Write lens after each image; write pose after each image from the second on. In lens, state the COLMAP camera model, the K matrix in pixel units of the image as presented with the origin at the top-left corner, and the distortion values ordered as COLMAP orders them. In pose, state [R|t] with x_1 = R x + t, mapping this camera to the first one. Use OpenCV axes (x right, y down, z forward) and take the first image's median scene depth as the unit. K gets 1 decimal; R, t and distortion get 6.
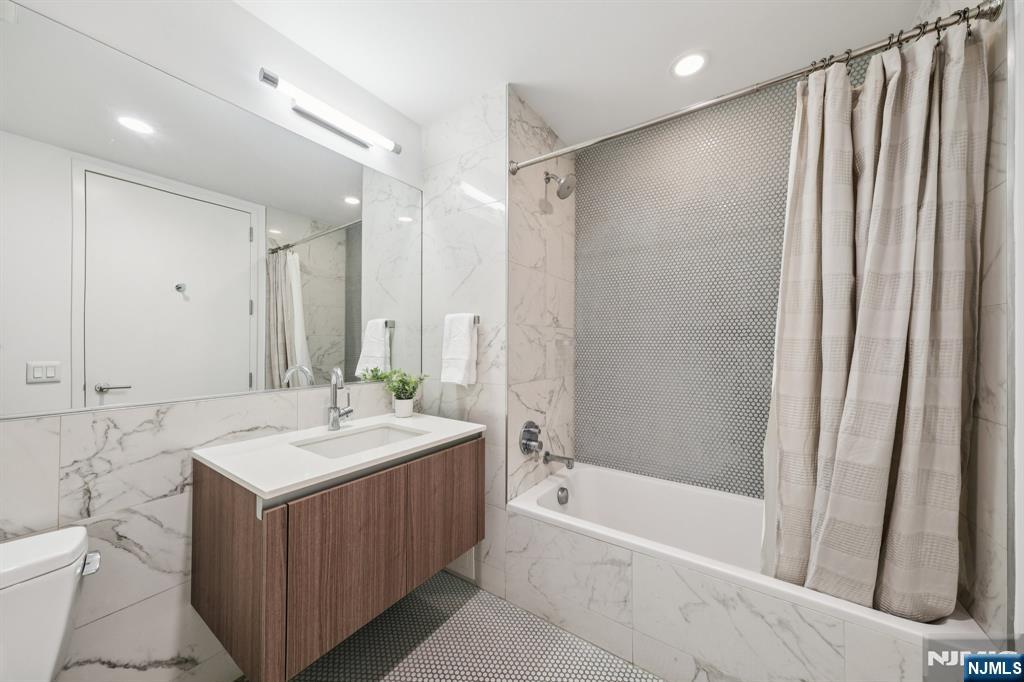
lens RADIAL K [[351.9, 0, 511.8], [0, 351.9, 348.5], [0, 0, 1]] dist [0.002623, 0.001293]
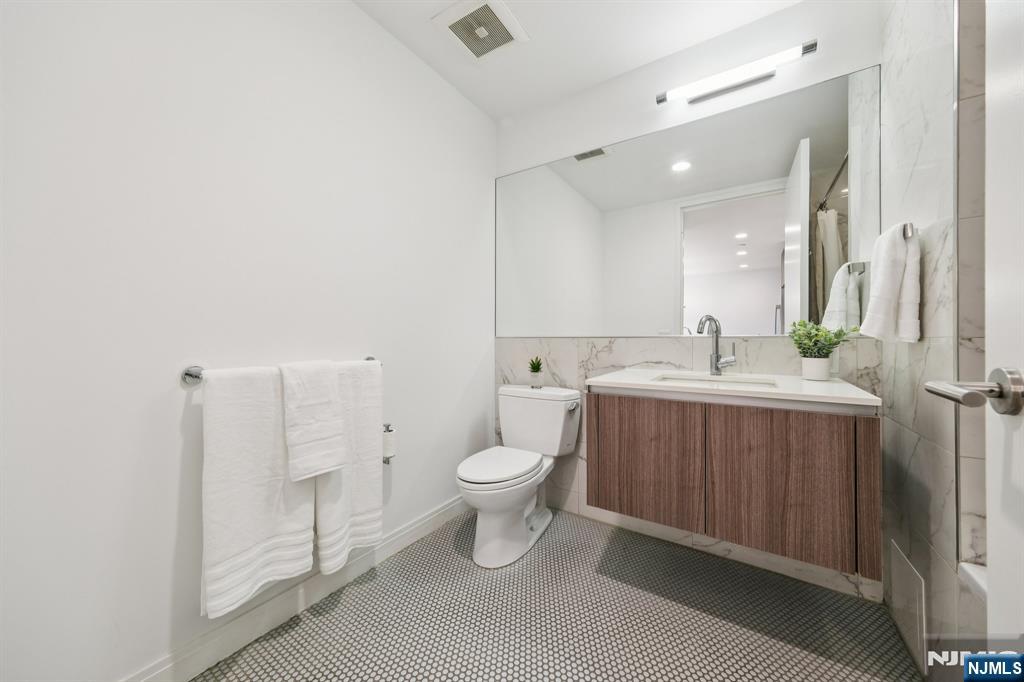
lens RADIAL K [[351.9, 0, 509.2], [0, 351.9, 337.0], [0, 0, 1]] dist [0.002623, 0.001293]
pose [[0.023088, 0.001284, -0.999733, 0.627347], [-0.007140, 0.999974, 0.001119, 0.136006], [0.999708, 0.007113, 0.023097, 0.398370]]
